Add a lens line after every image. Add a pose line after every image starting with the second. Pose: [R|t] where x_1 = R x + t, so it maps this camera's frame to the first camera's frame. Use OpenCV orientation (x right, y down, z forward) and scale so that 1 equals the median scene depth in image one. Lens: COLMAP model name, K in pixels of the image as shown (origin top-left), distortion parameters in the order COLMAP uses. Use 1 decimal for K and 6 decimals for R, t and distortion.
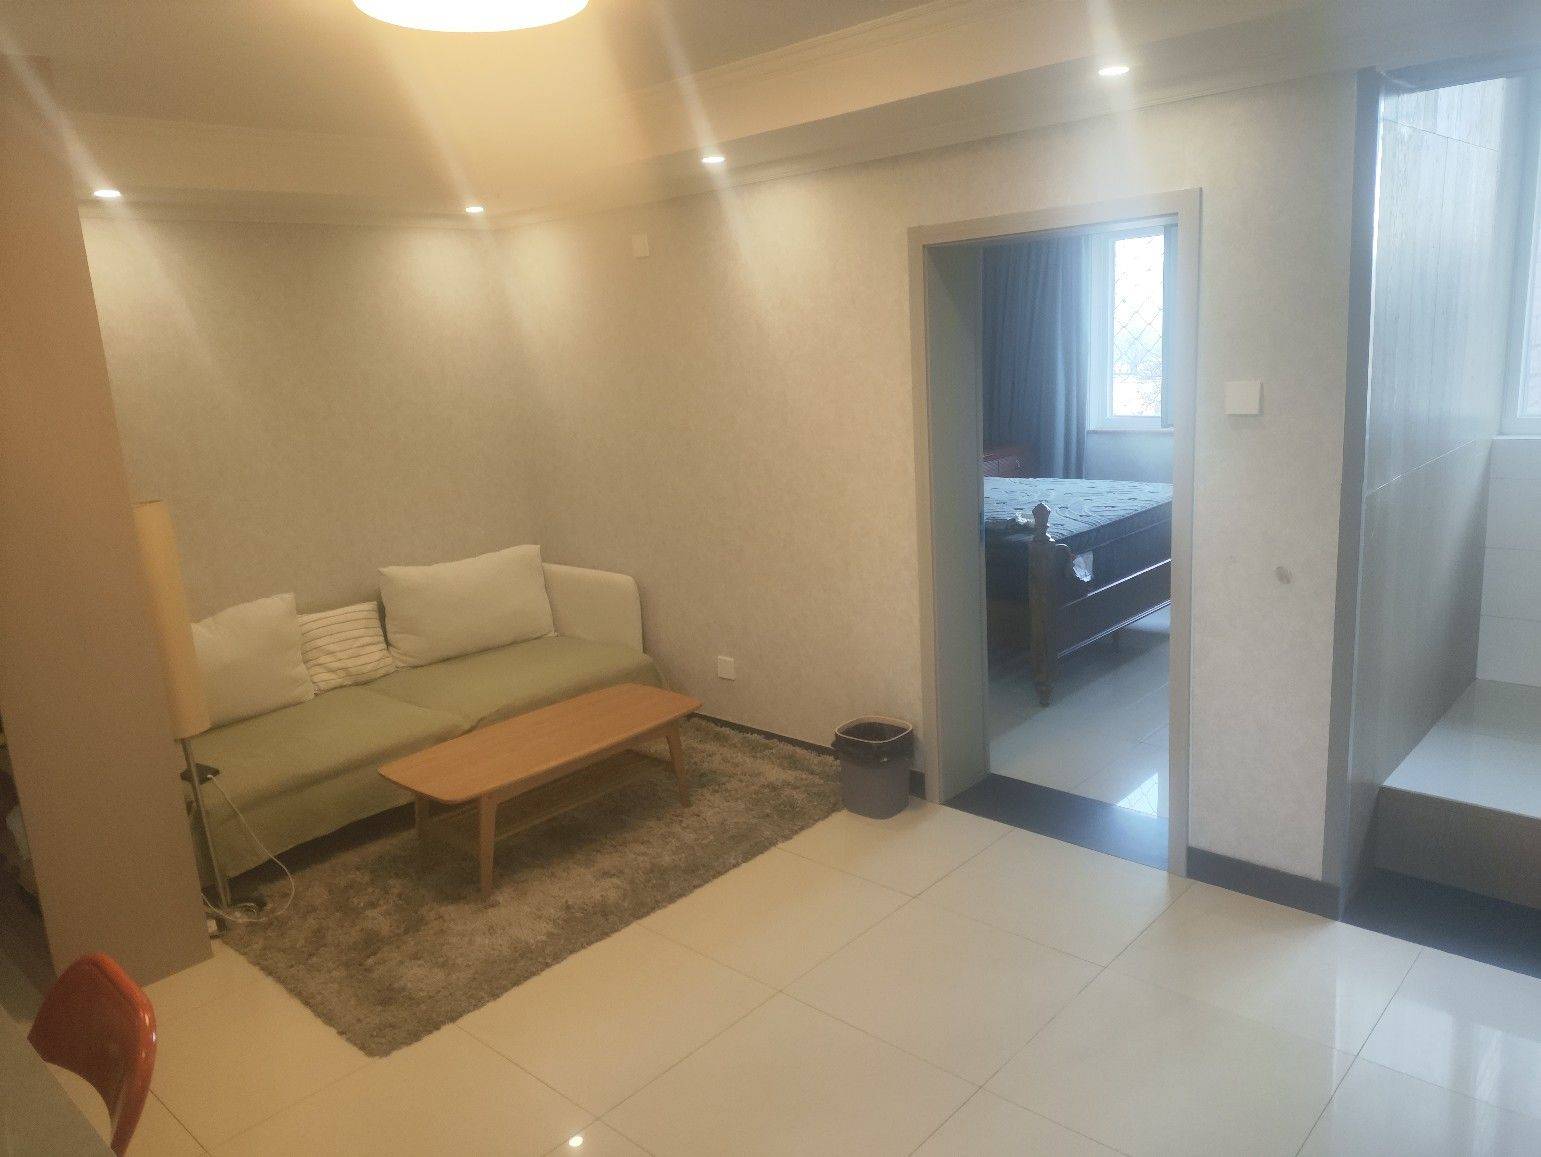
lens RADIAL K [[1123.4, 0, 771.3], [0, 1123.4, 578.7], [0, 0, 1]] dist [0.007692, -0.021958]
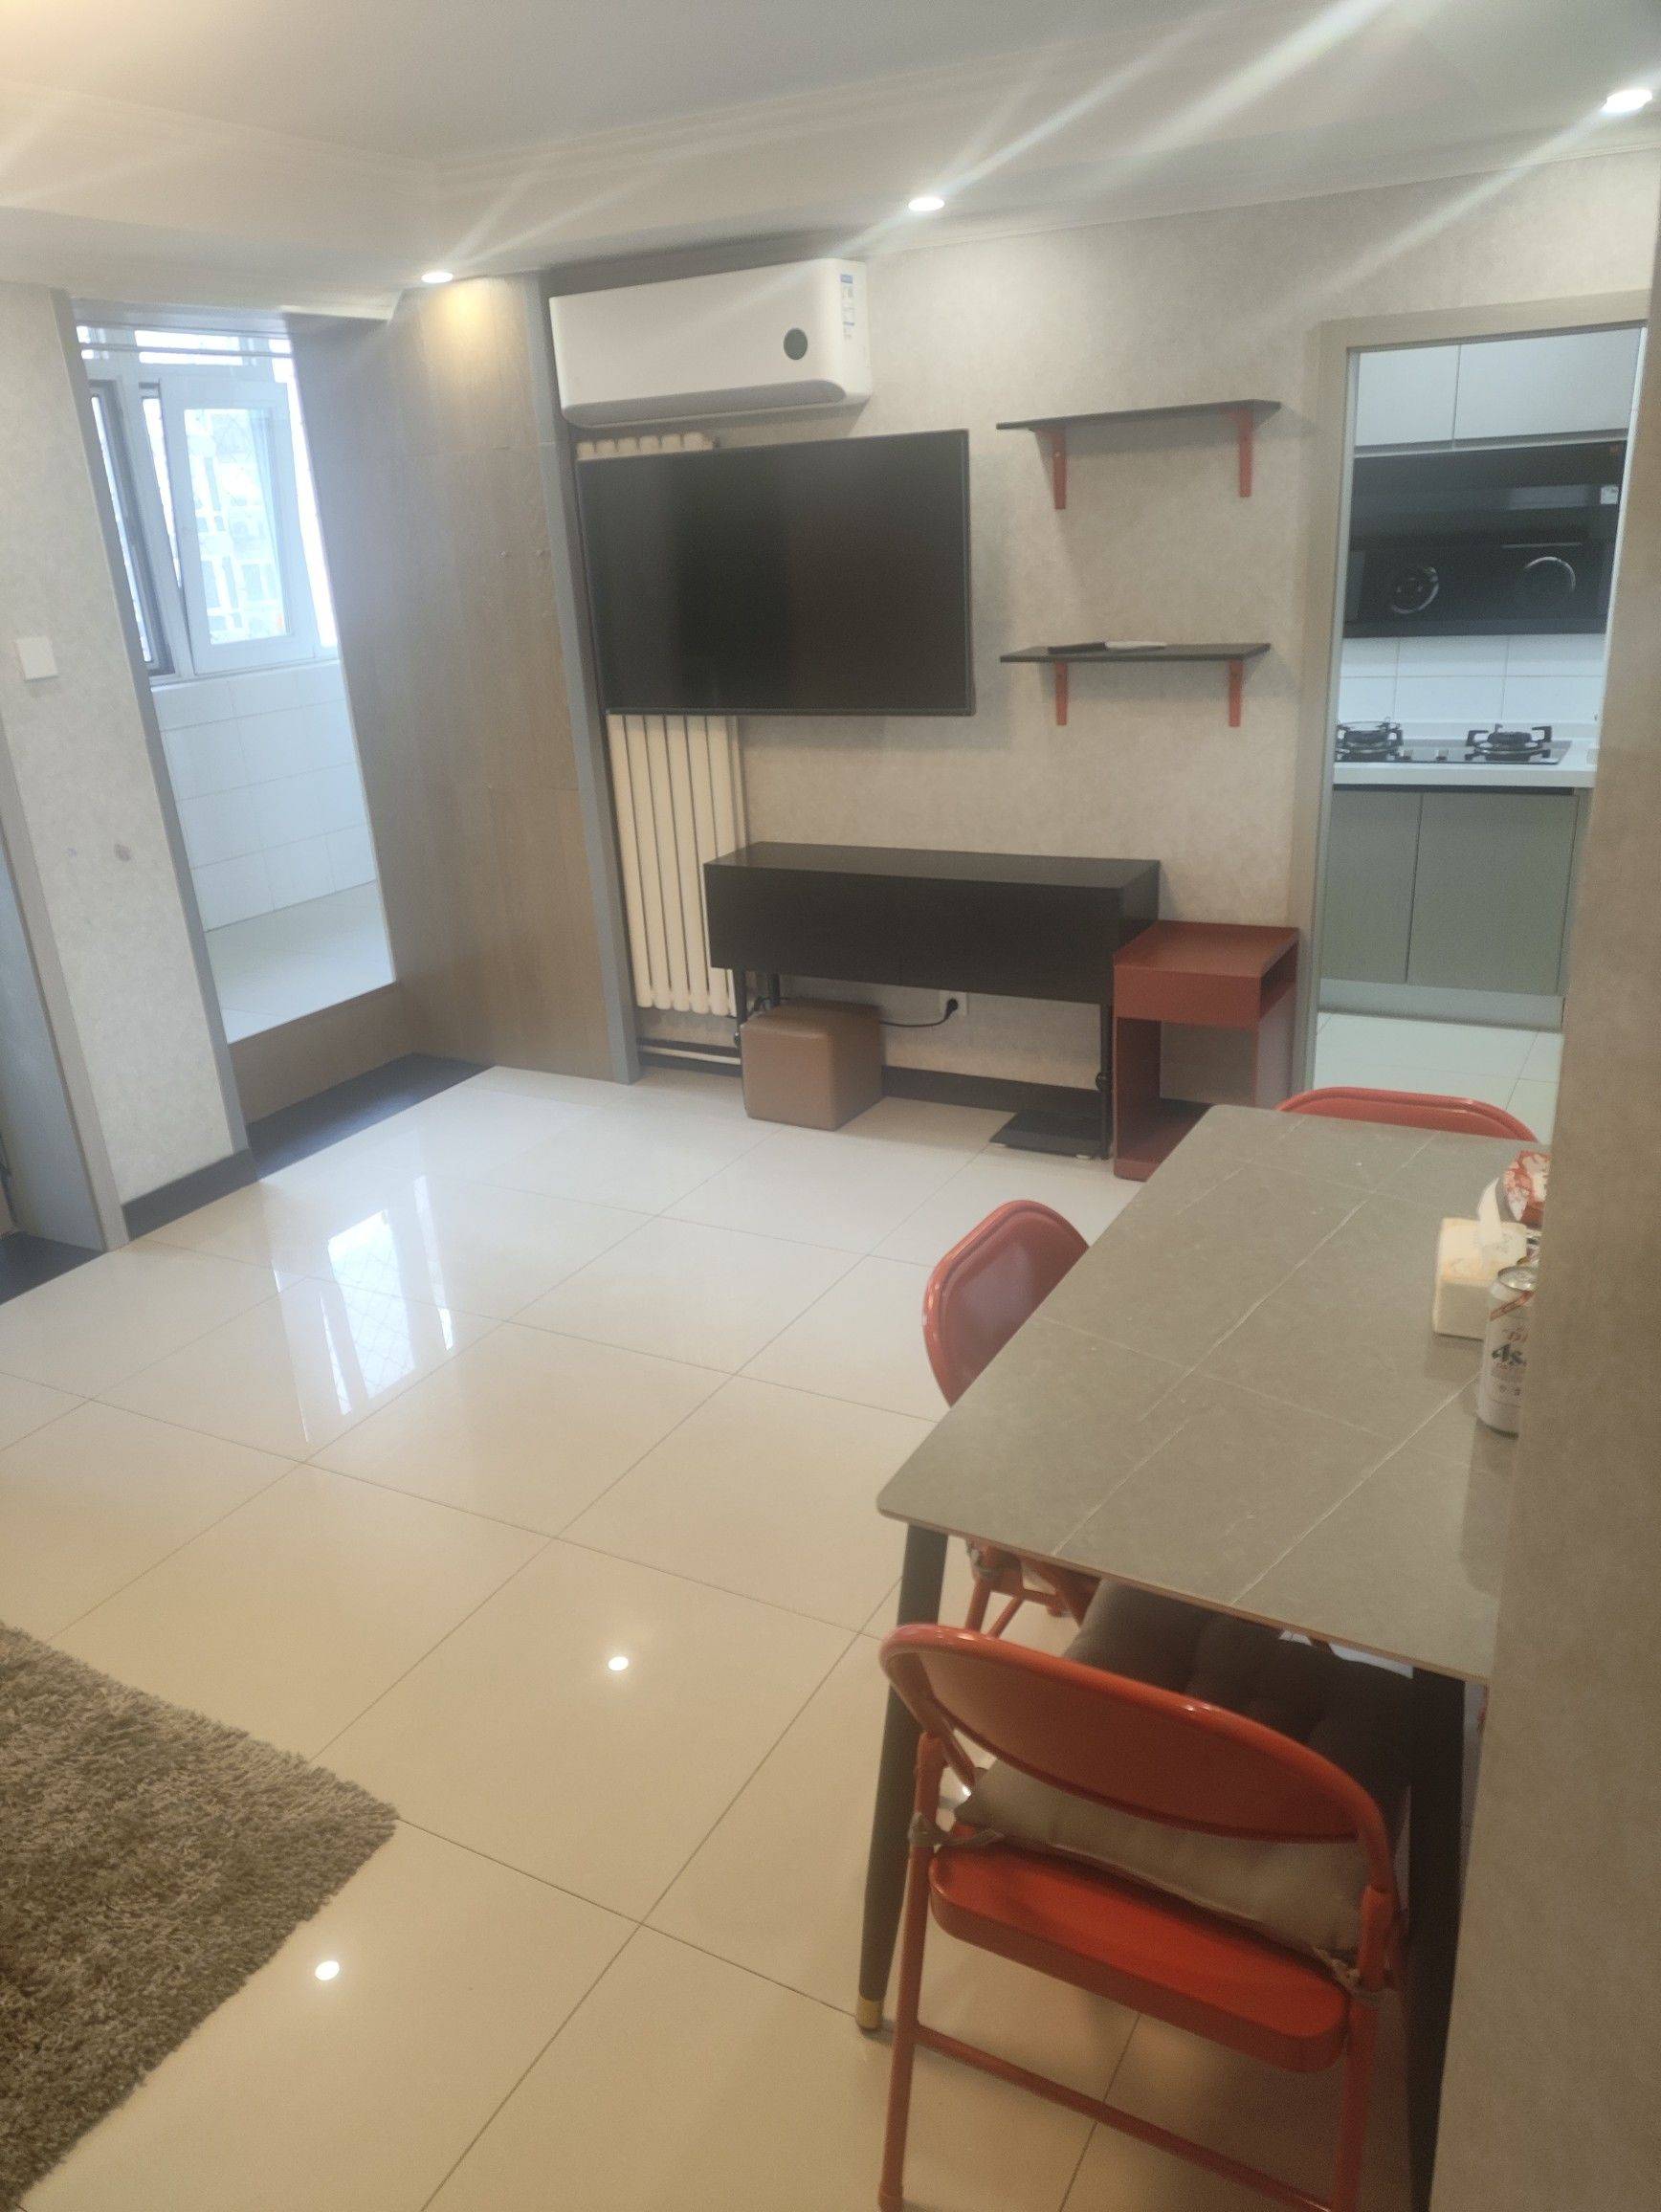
lens RADIAL K [[1612.6, 0, 835.6], [0, 1612.6, 1115.6], [0, 0, 1]] dist [0.007692, -0.021958]
pose [[-0.225440, -0.292030, 0.929460, -0.944896], [0.272569, 0.897016, 0.347948, -0.108834], [-0.935352, 0.331784, -0.122625, 0.684764]]
